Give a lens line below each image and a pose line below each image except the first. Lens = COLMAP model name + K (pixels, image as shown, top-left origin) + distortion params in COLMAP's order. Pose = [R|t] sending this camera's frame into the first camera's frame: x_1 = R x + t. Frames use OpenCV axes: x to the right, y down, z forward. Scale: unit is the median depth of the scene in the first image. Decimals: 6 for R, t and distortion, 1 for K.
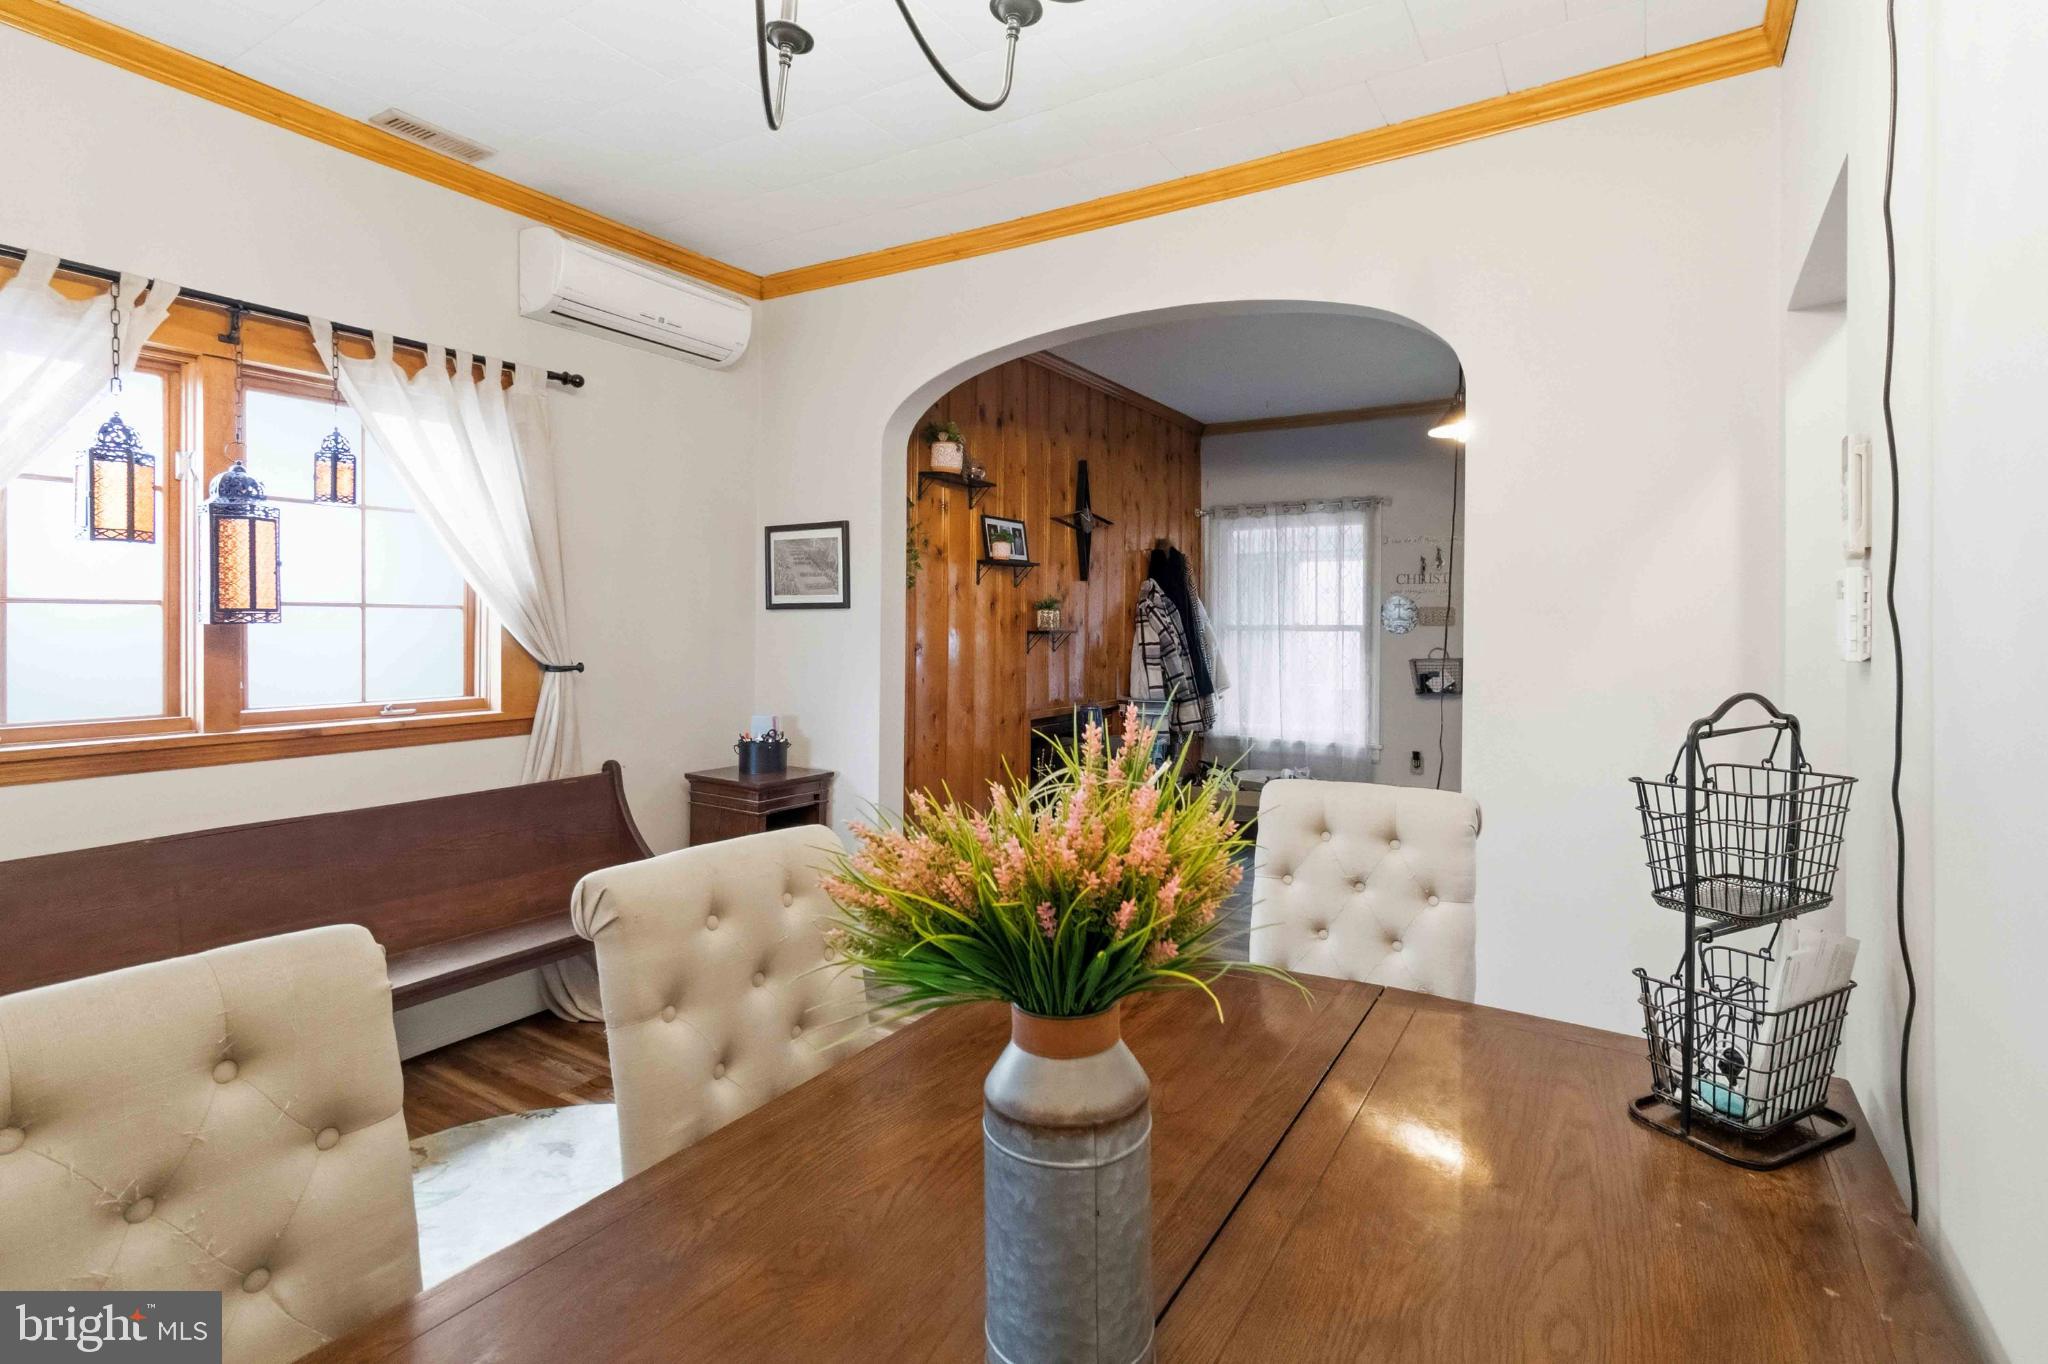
lens RADIAL K [[985.0, 0, 1033.0], [0, 985.0, 631.6], [0, 0, 1]] dist [-0.002901, 0.000068]
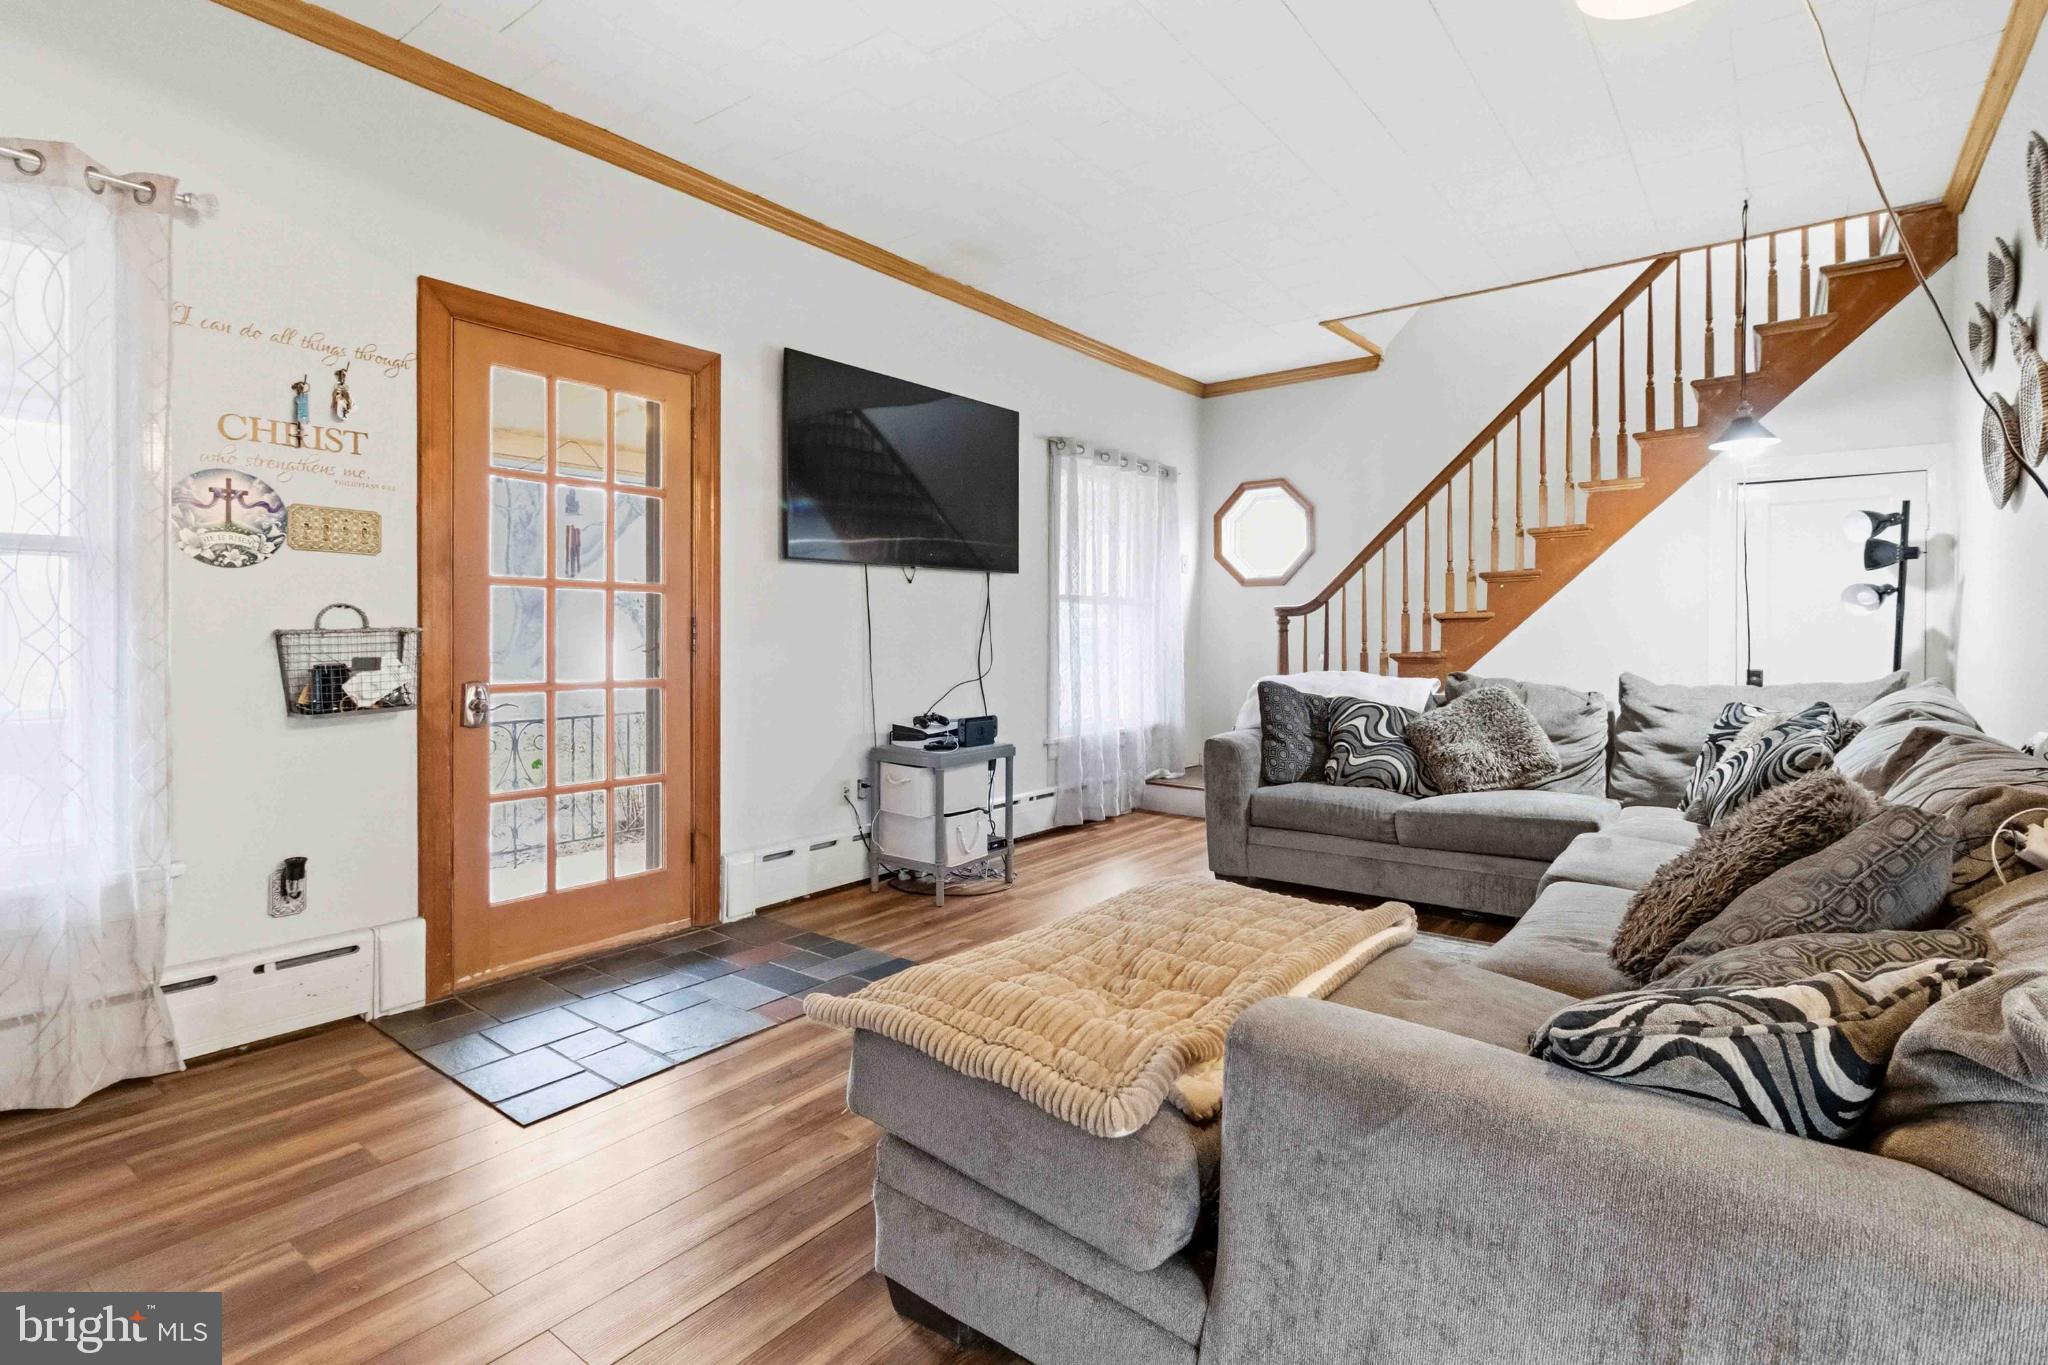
lens RADIAL K [[985.0, 0, 1033.0], [0, 985.0, 632.1], [0, 0, 1]] dist [-0.002901, 0.000068]
pose [[0.106511, 0.004613, 0.994301, 0.023028], [0.005061, 0.999974, -0.005181, 0.032613], [-0.994299, 0.005584, 0.106485, 0.661659]]
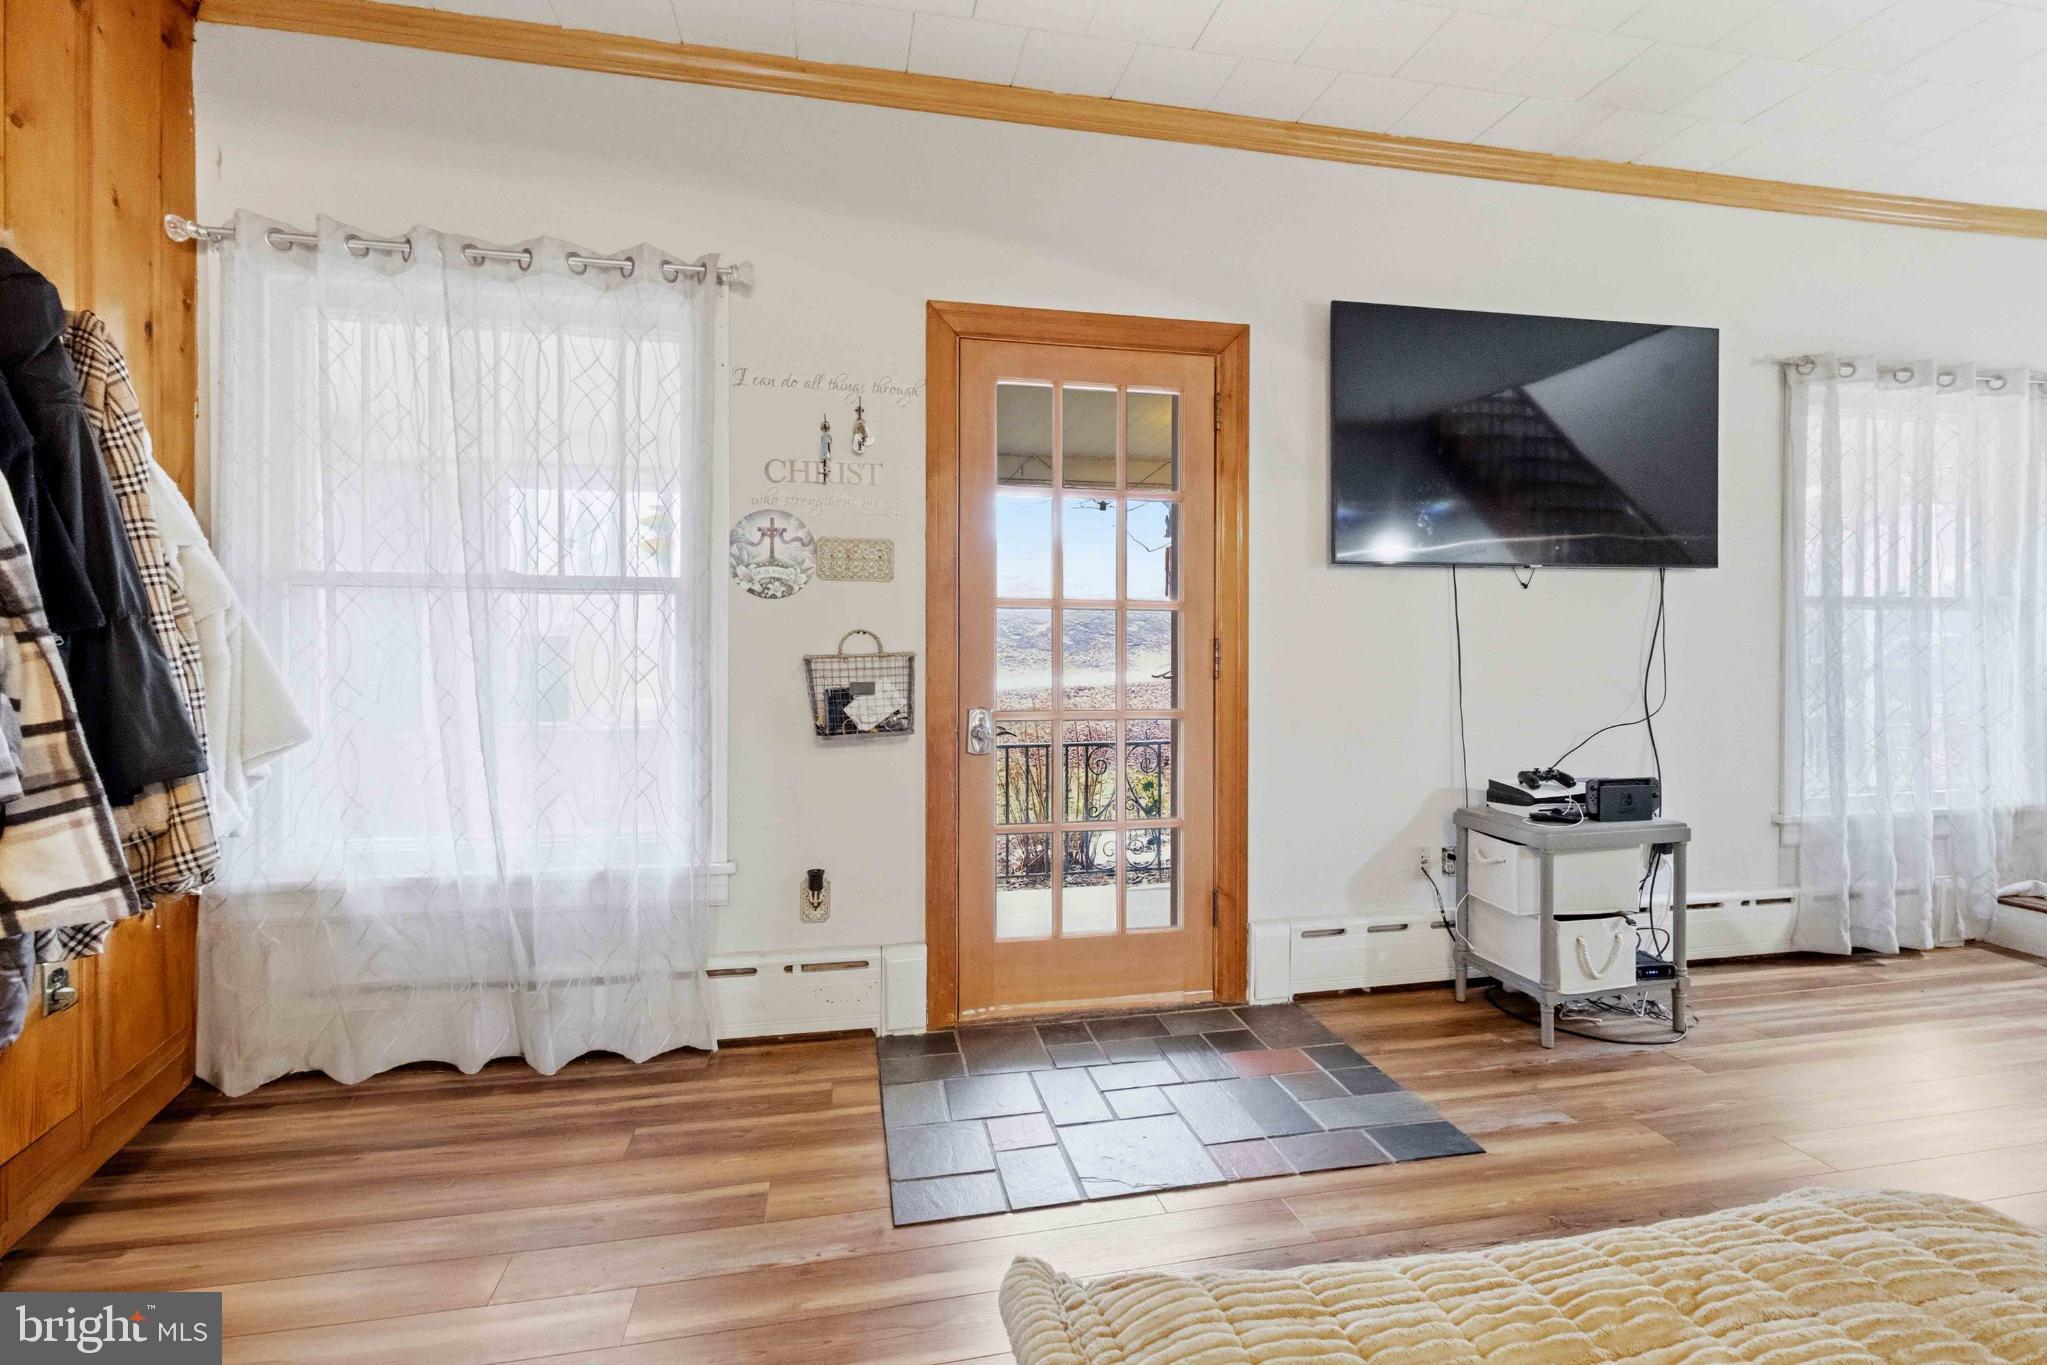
lens RADIAL K [[961.7, 0, 1051.7], [0, 961.7, 653.7], [0, 0, 1]] dist [-0.000705, 0.000671]
pose [[0.724322, 0.001893, 0.689459, 0.176978], [0.003646, 0.999972, -0.006576, 0.030646], [-0.689452, 0.007277, 0.724295, 0.630925]]
